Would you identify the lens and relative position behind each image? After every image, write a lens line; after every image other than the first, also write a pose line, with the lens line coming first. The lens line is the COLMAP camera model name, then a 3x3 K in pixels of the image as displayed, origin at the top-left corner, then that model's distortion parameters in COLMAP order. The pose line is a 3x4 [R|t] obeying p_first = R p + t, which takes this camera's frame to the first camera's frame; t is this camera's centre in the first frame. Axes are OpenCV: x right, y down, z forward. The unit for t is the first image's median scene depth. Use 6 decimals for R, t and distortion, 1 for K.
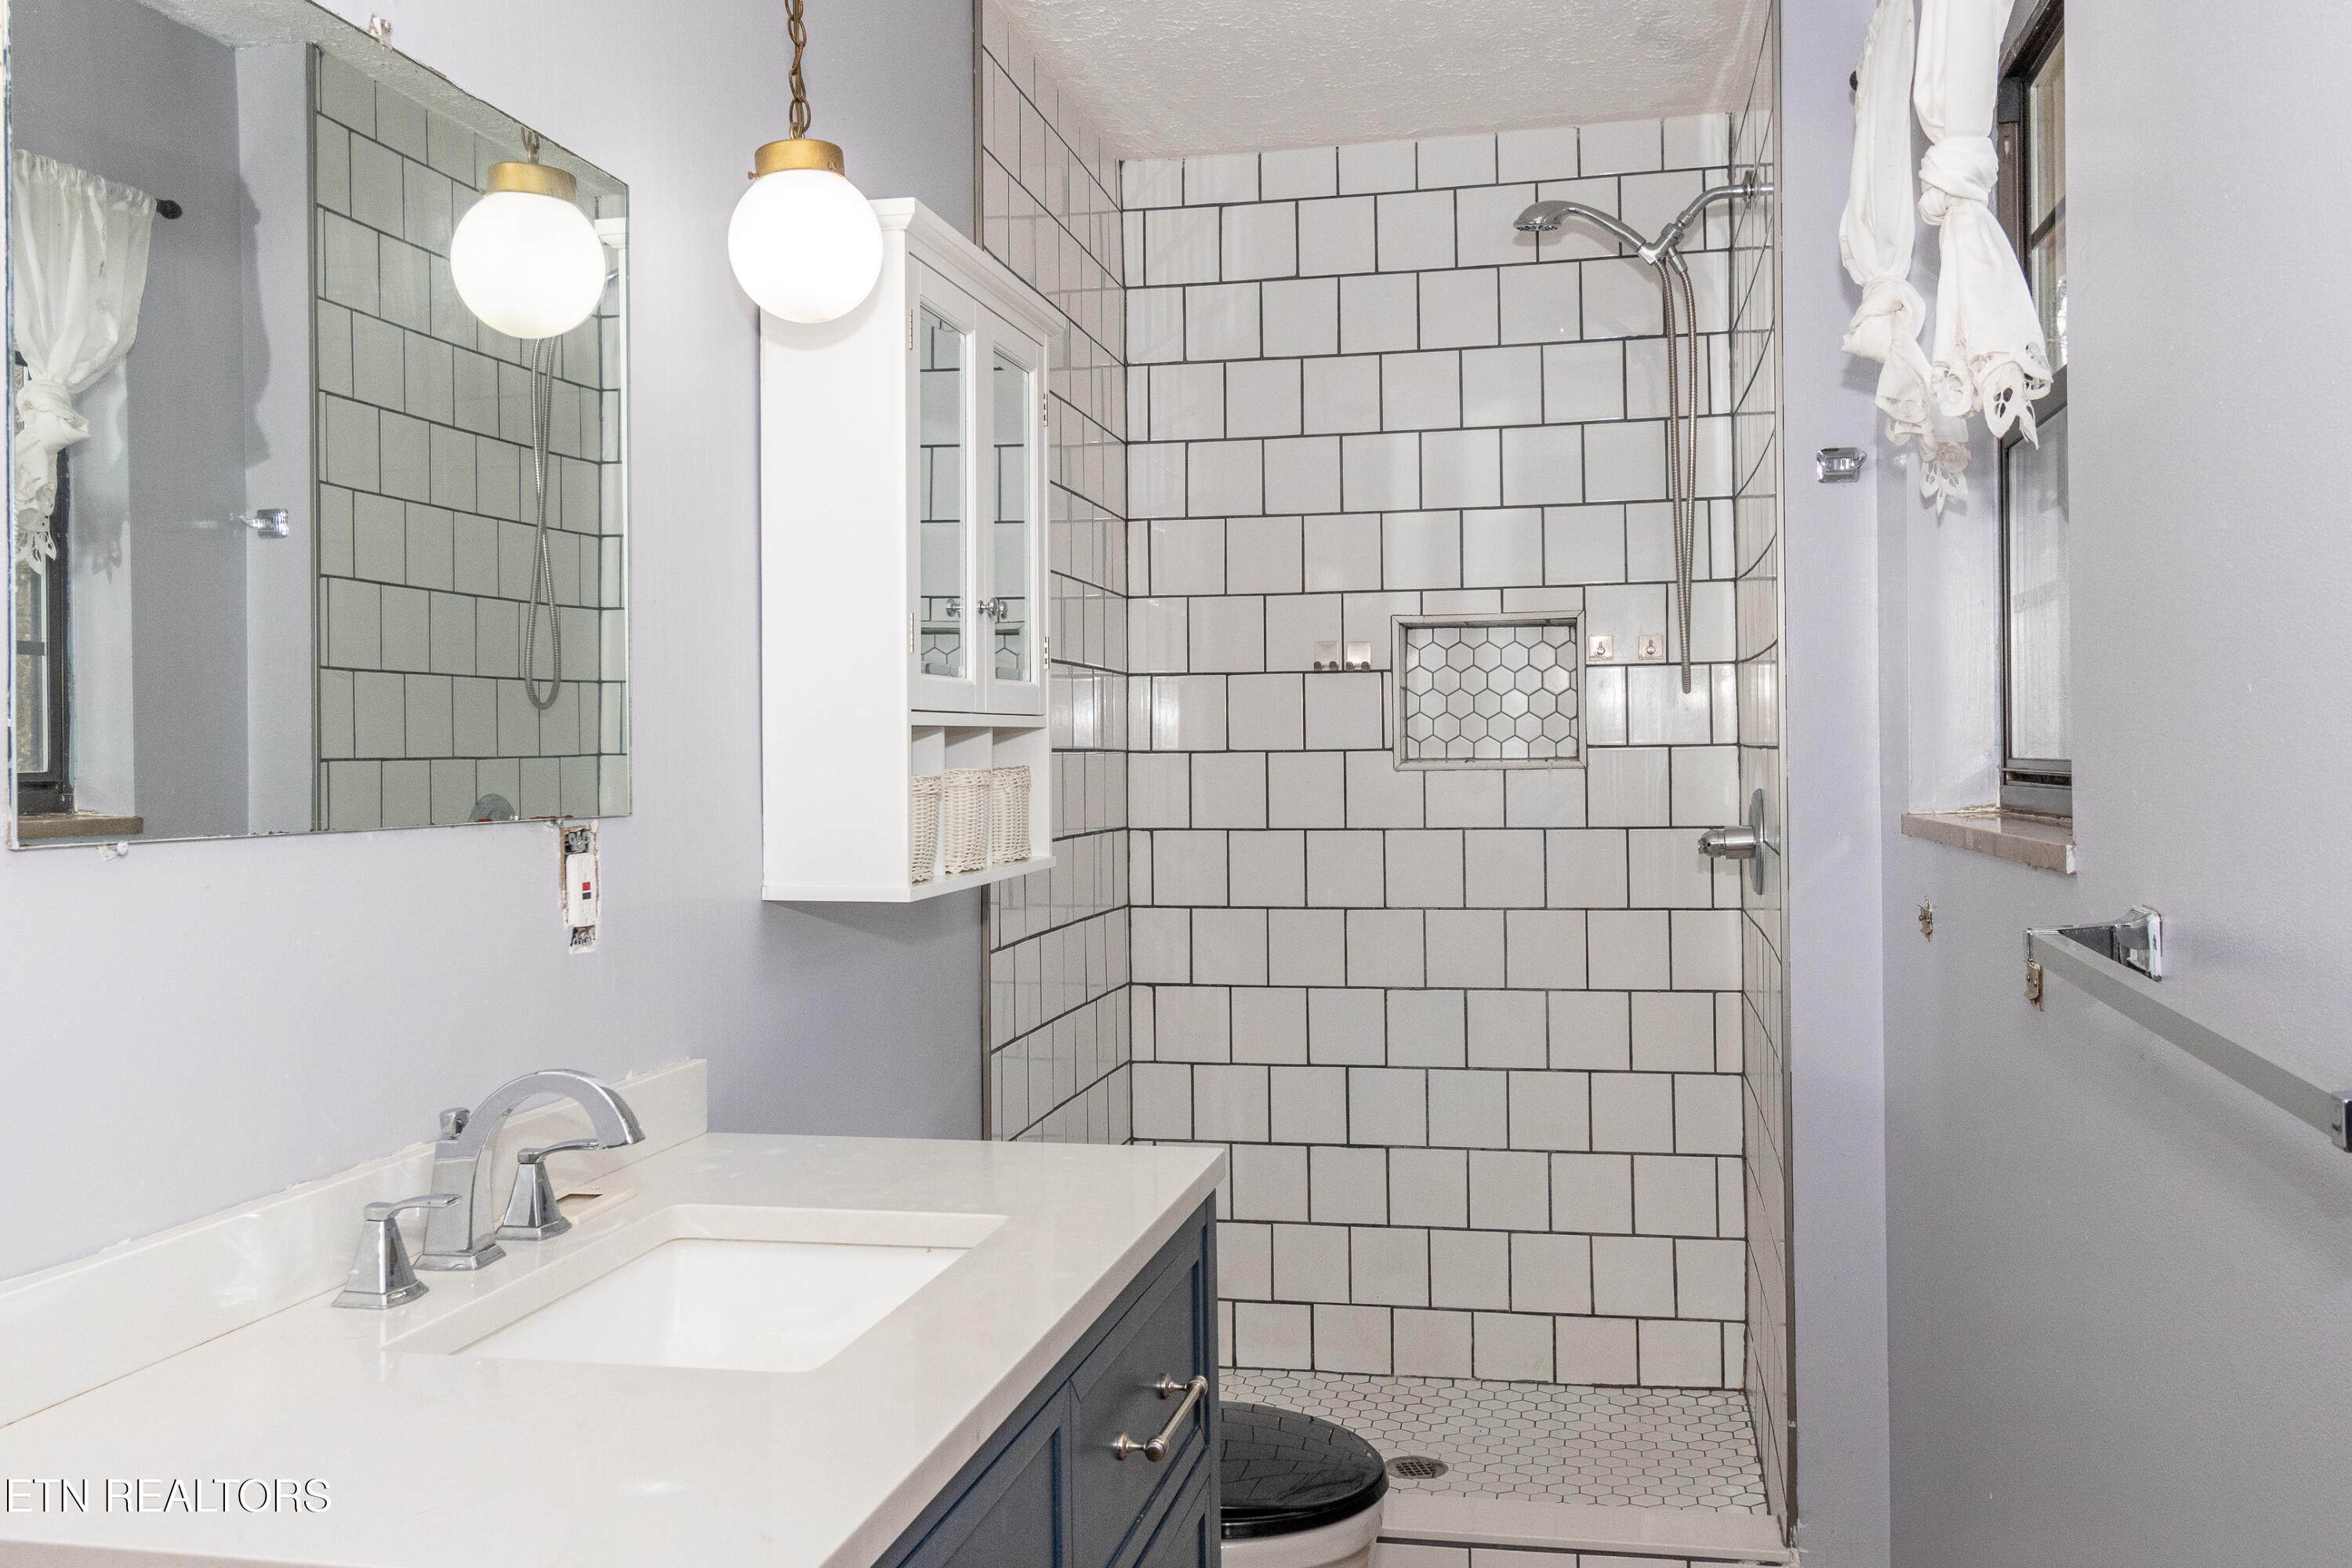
lens RADIAL K [[2008.5, 0, 1226.1], [0, 2008.5, 765.2], [0, 0, 1]] dist [0.004201, -0.029909]
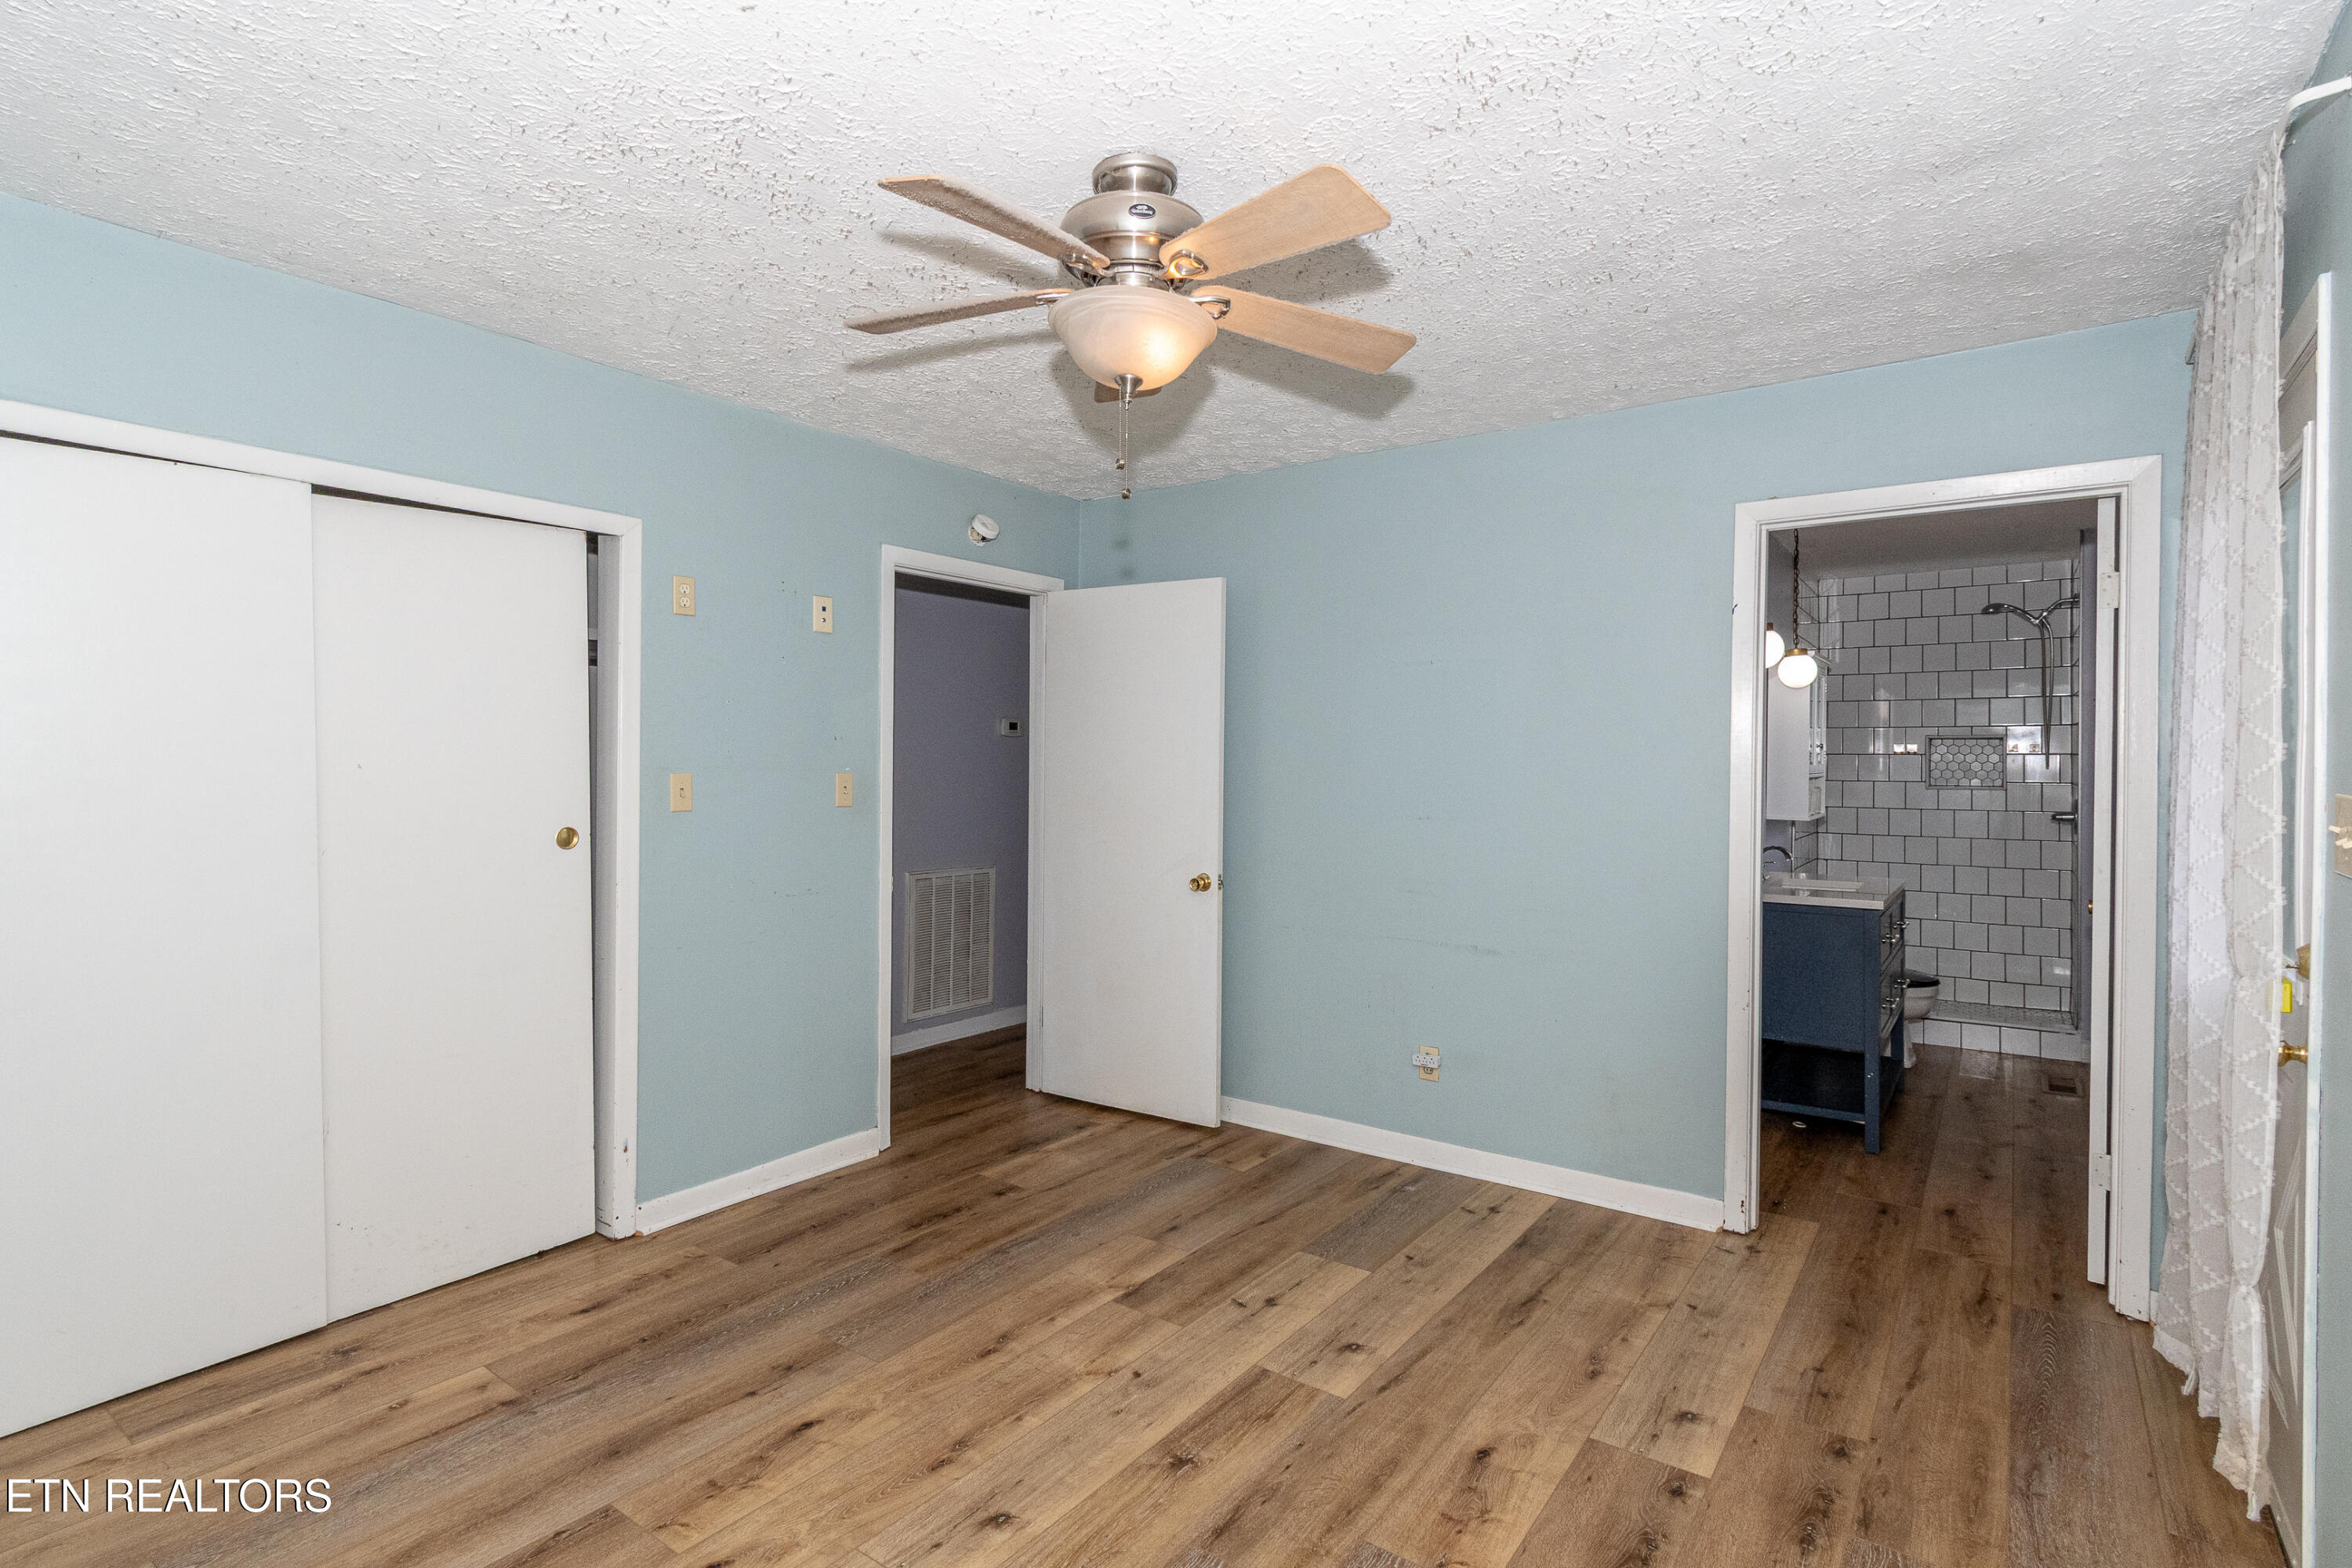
lens RADIAL K [[1139.9, 0, 1180.8], [0, 1139.9, 772.0], [0, 0, 1]] dist [-0.003596, -0.000195]
pose [[0.899026, 0.016124, -0.437598, -0.164225], [-0.014347, 0.999870, 0.007366, -0.018806], [0.437659, -0.000344, 0.899141, -0.944232]]
